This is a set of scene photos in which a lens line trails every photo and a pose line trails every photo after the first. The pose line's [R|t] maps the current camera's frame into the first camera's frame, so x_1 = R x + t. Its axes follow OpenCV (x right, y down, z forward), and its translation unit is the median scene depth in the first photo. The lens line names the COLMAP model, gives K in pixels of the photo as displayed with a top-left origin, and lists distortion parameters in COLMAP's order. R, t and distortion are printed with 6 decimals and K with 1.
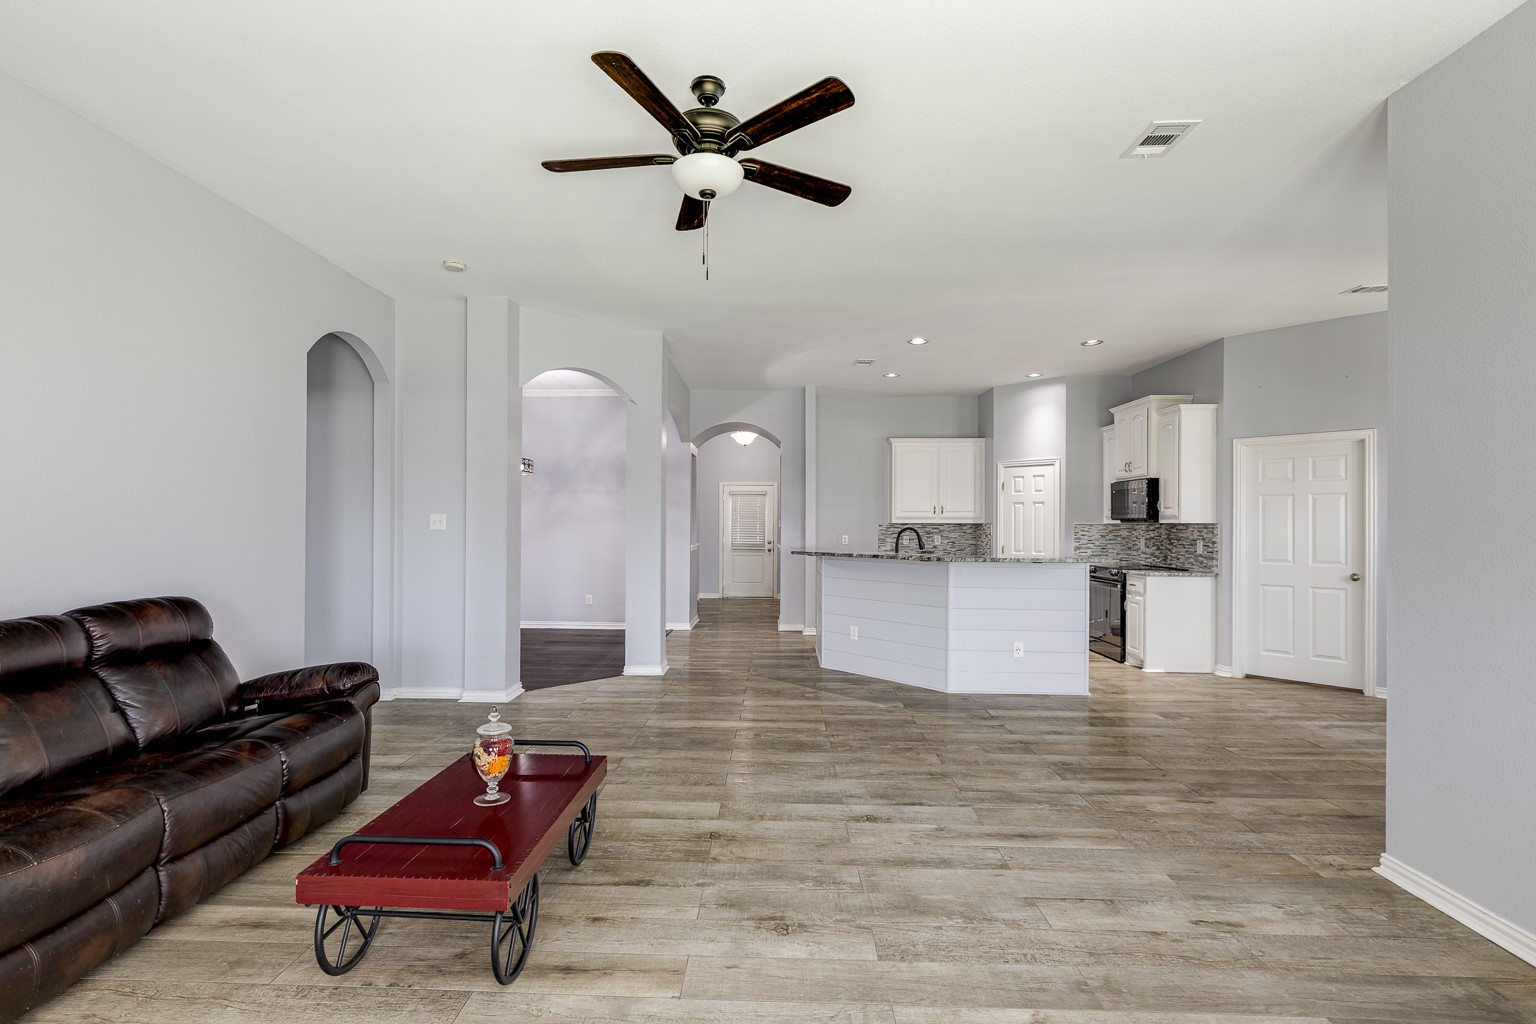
lens RADIAL K [[701.3, 0, 765.3], [0, 701.3, 519.5], [0, 0, 1]] dist [-0.000061, -0.000026]
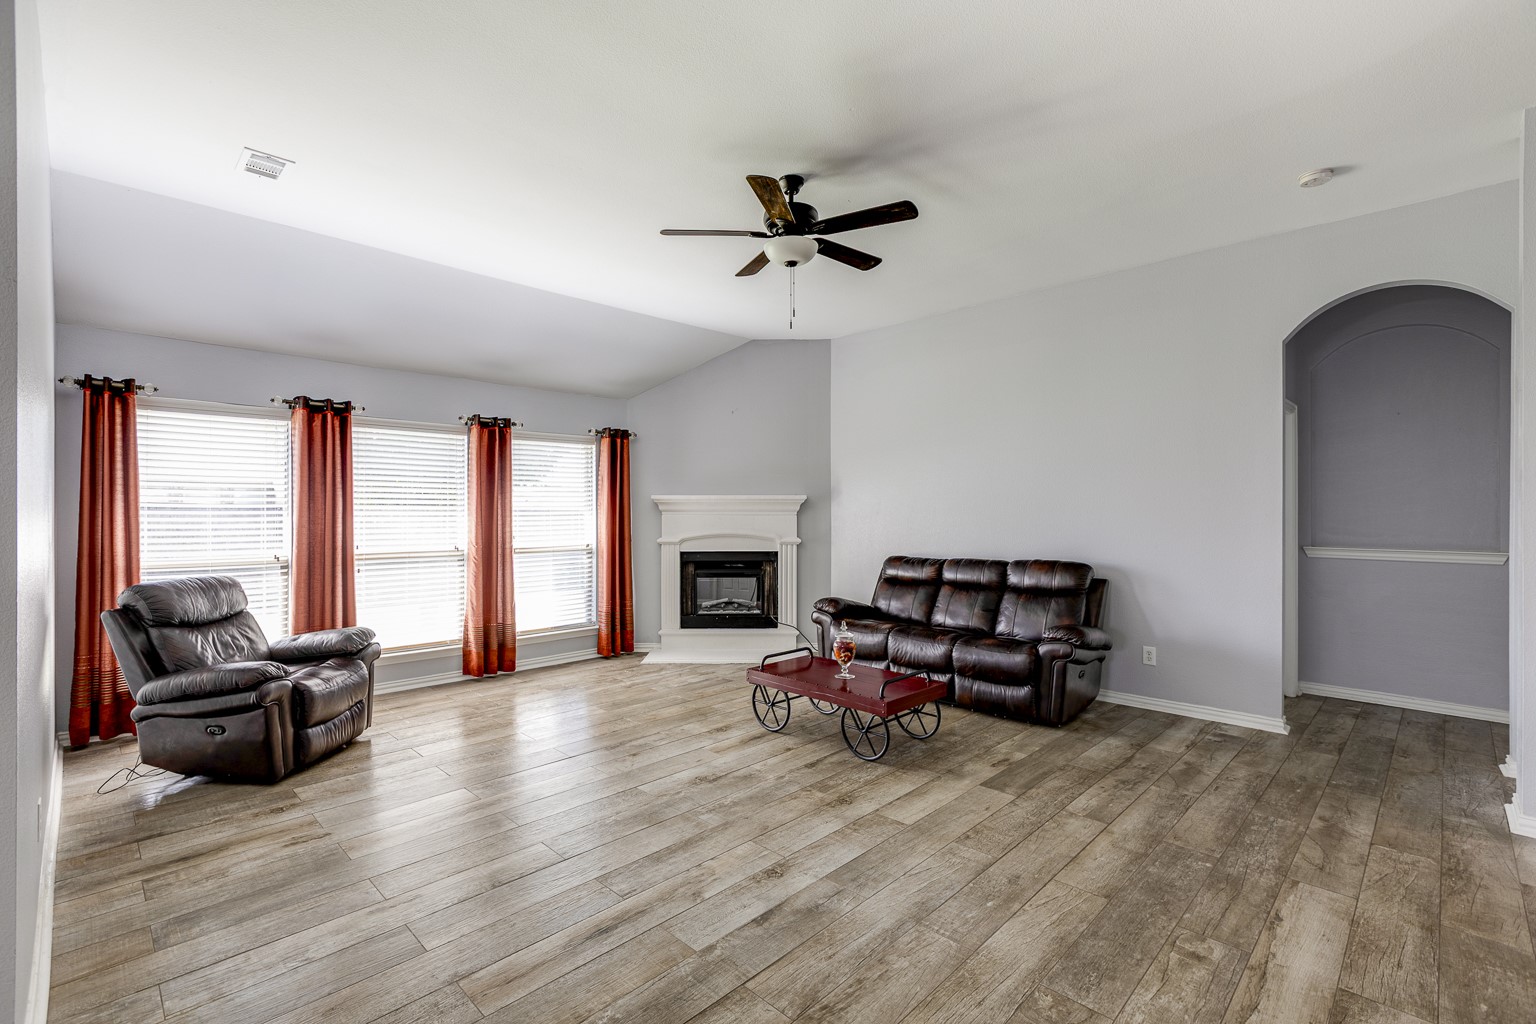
lens RADIAL K [[701.3, 0, 767.3], [0, 701.3, 512.5], [0, 0, 1]] dist [-0.000061, -0.000026]
pose [[-0.684692, -0.003466, -0.728824, 0.800354], [0.000411, 0.999987, -0.005141, 0.006180], [0.728833, -0.003819, -0.684681, 1.647641]]
